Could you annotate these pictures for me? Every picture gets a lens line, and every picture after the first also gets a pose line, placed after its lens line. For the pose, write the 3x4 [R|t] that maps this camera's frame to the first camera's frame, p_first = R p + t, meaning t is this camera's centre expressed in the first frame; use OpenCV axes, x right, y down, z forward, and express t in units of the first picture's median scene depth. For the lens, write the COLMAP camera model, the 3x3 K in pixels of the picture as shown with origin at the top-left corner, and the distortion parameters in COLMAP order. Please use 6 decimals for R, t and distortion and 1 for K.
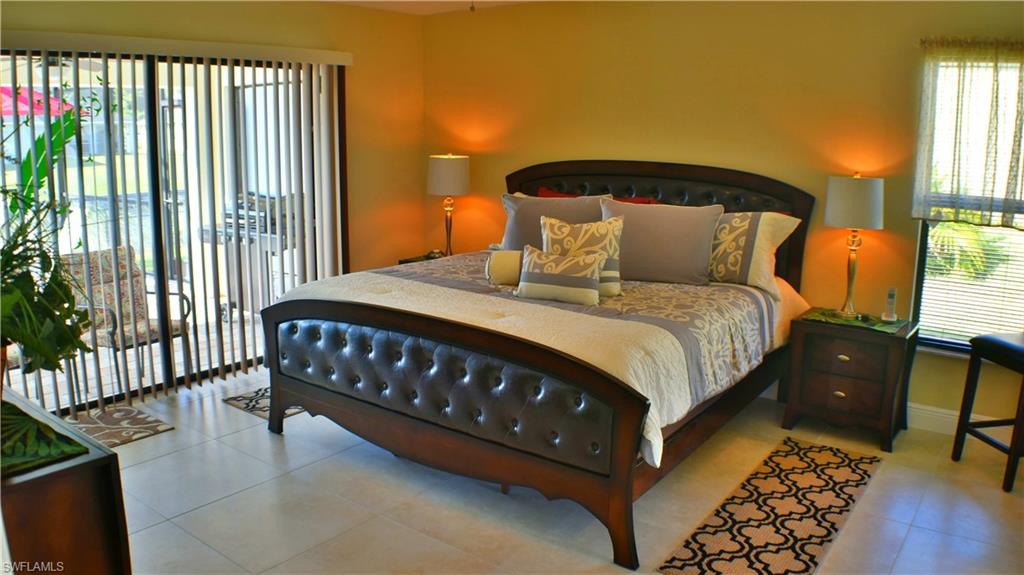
lens RADIAL K [[782.8, 0, 512.0], [0, 782.8, 287.5], [0, 0, 1]] dist [-0.182428, 0.040665]
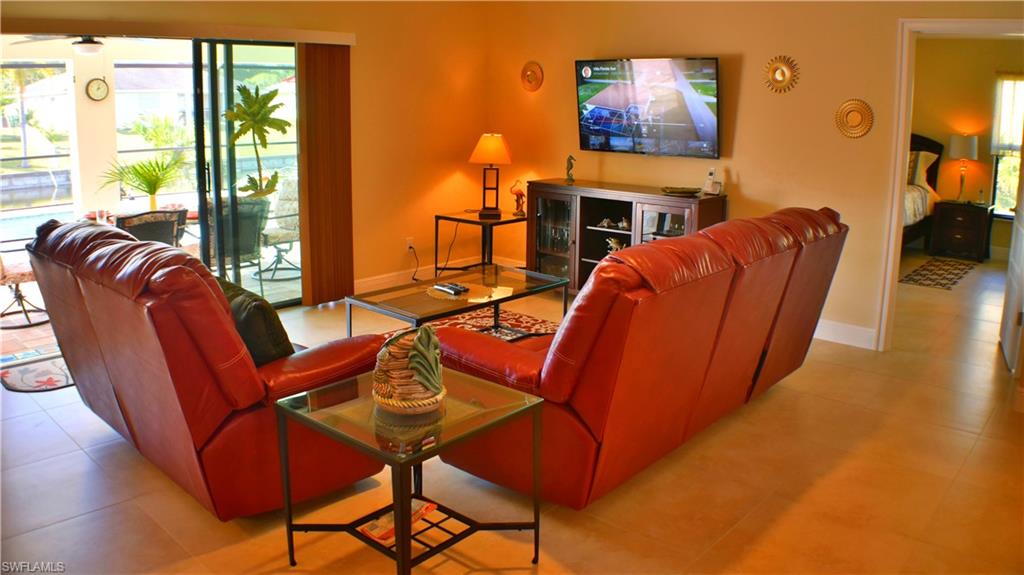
lens RADIAL K [[782.8, 0, 512.0], [0, 782.8, 287.5], [0, 0, 1]] dist [-0.182428, 0.040665]
pose [[0.996815, 0.004151, -0.079635, -0.633287], [-0.002279, 0.999719, 0.023585, 0.232047], [0.079711, -0.023329, 0.996545, -1.127262]]
